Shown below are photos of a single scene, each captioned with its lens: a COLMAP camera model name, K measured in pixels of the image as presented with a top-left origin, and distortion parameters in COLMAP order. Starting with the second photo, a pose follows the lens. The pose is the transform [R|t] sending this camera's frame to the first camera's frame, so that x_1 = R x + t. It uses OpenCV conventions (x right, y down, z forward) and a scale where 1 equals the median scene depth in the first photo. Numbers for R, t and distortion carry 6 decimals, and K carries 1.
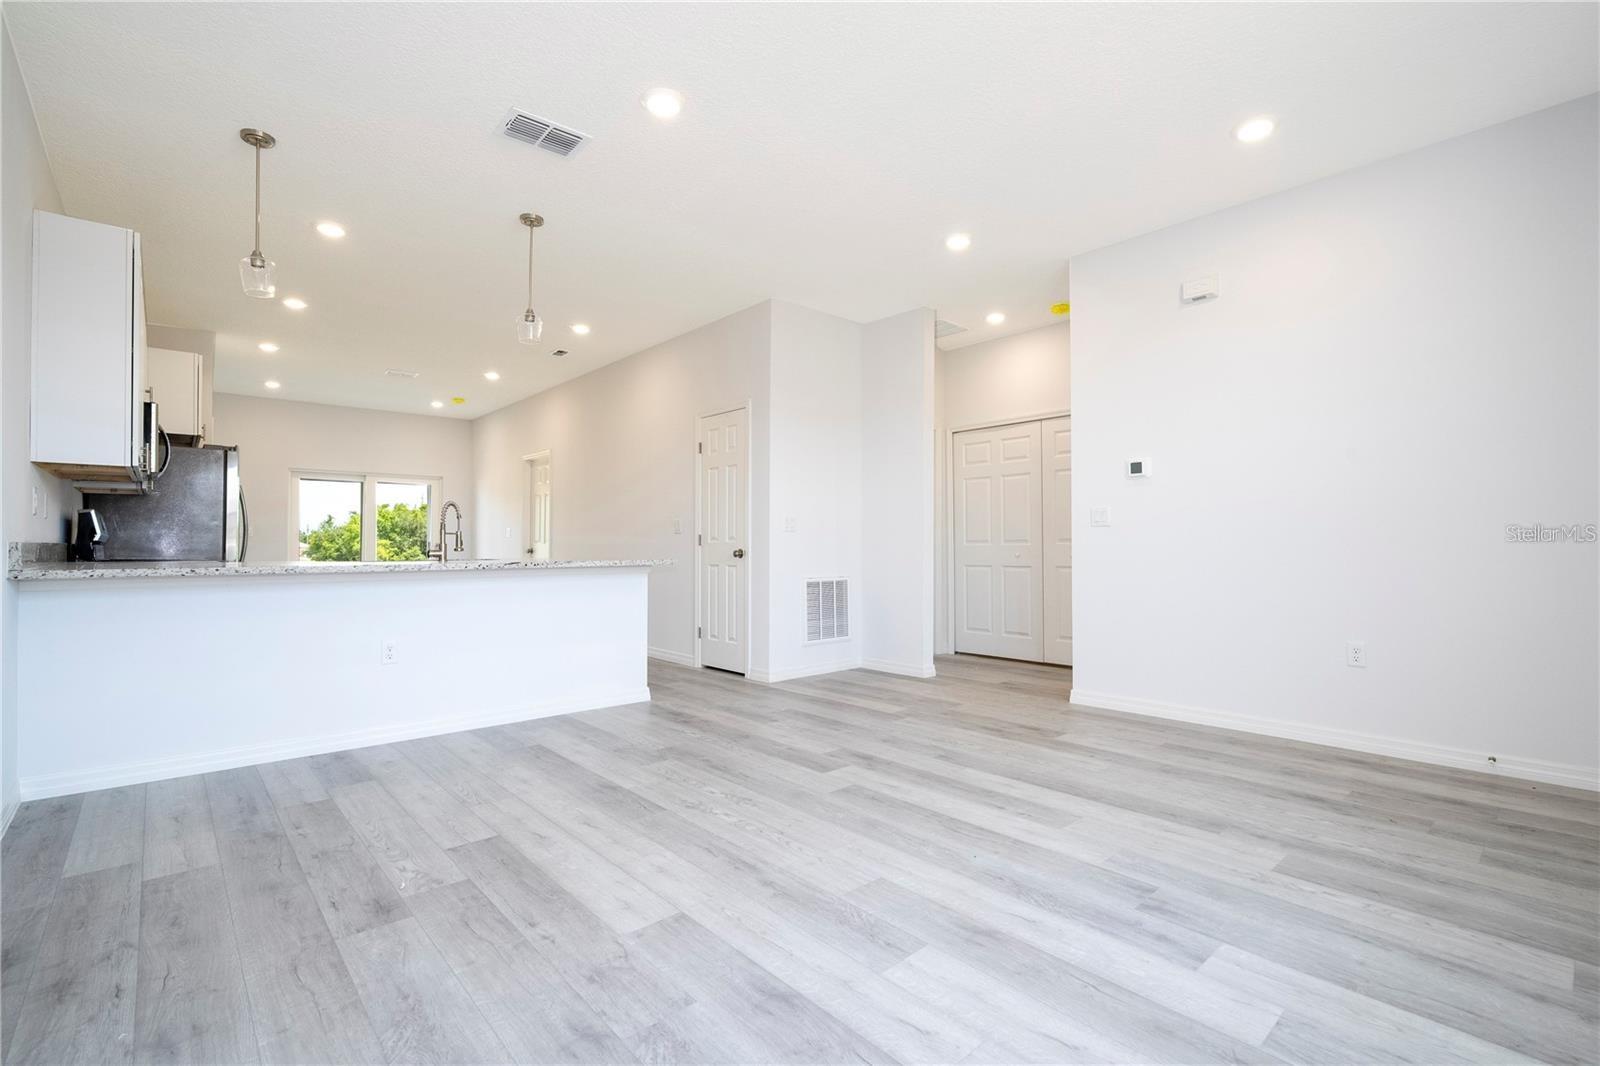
lens RADIAL K [[728.6, 0, 809.0], [0, 728.6, 536.6], [0, 0, 1]] dist [-0.007243, -0.000072]
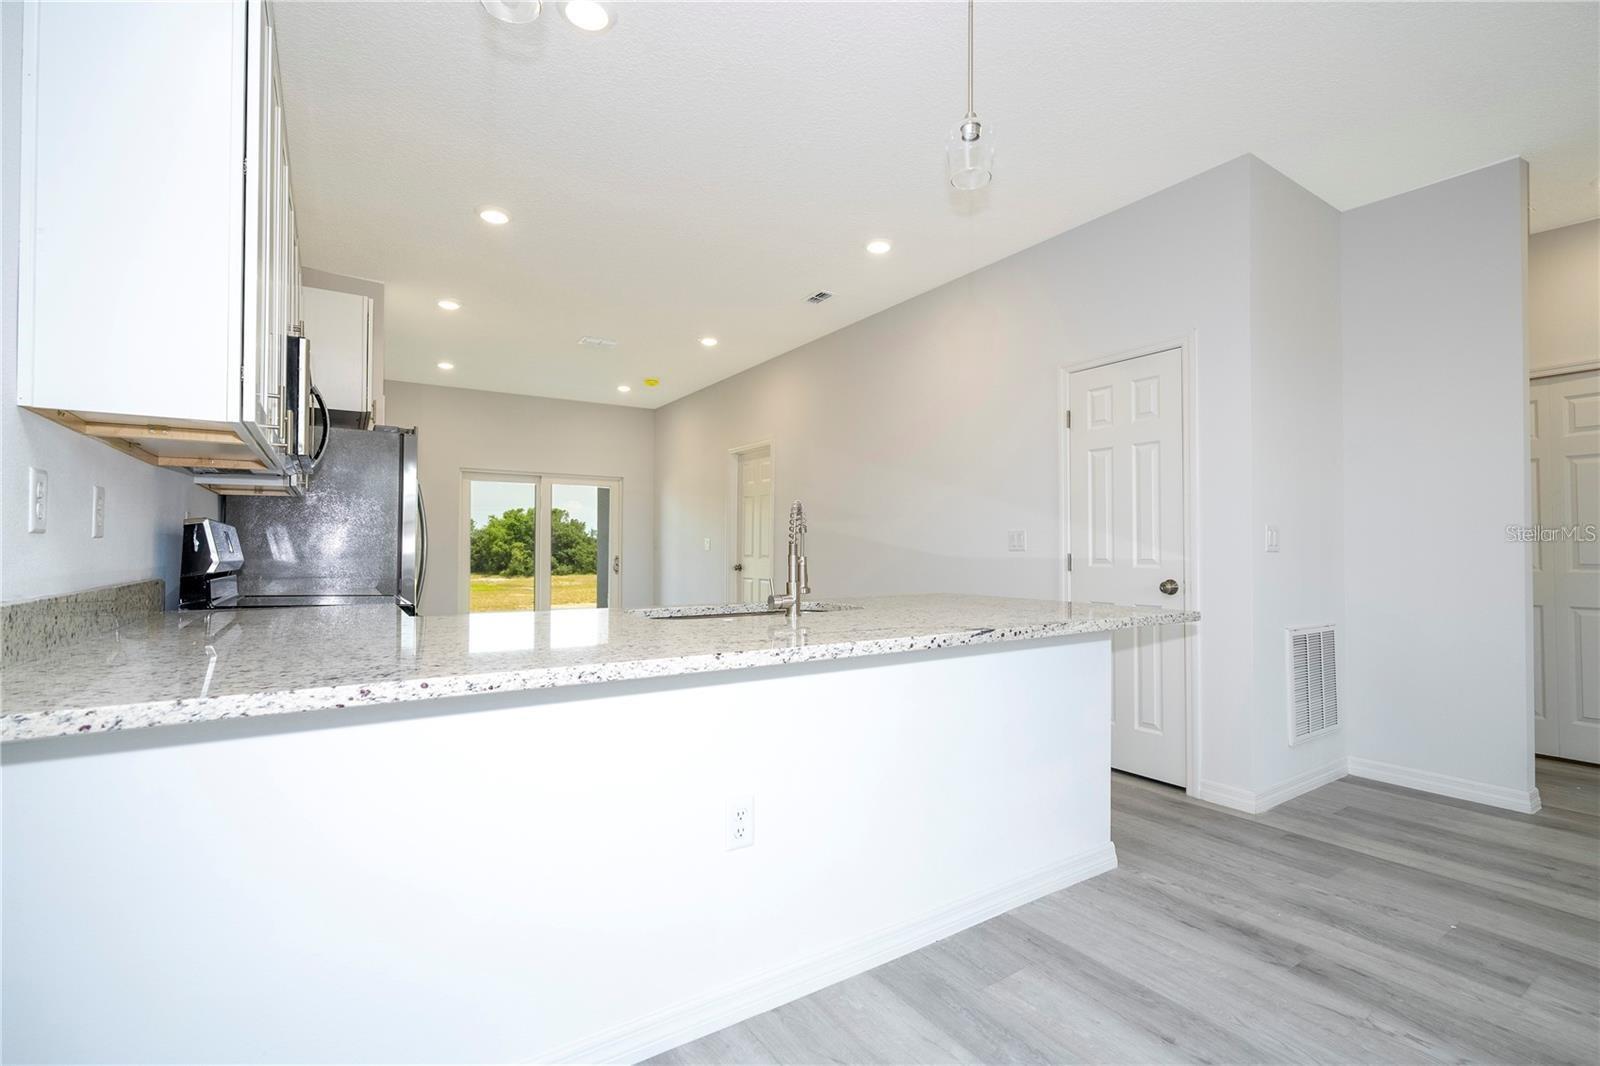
lens RADIAL K [[718.4, 0, 800.0], [0, 718.4, 533.0], [0, 0, 1]] dist [0.000658, -0.000105]
pose [[0.988456, 0.000675, -0.151510, -0.308674], [-0.002036, 0.999959, -0.008827, -0.015665], [0.151497, 0.009034, 0.988416, 0.359510]]
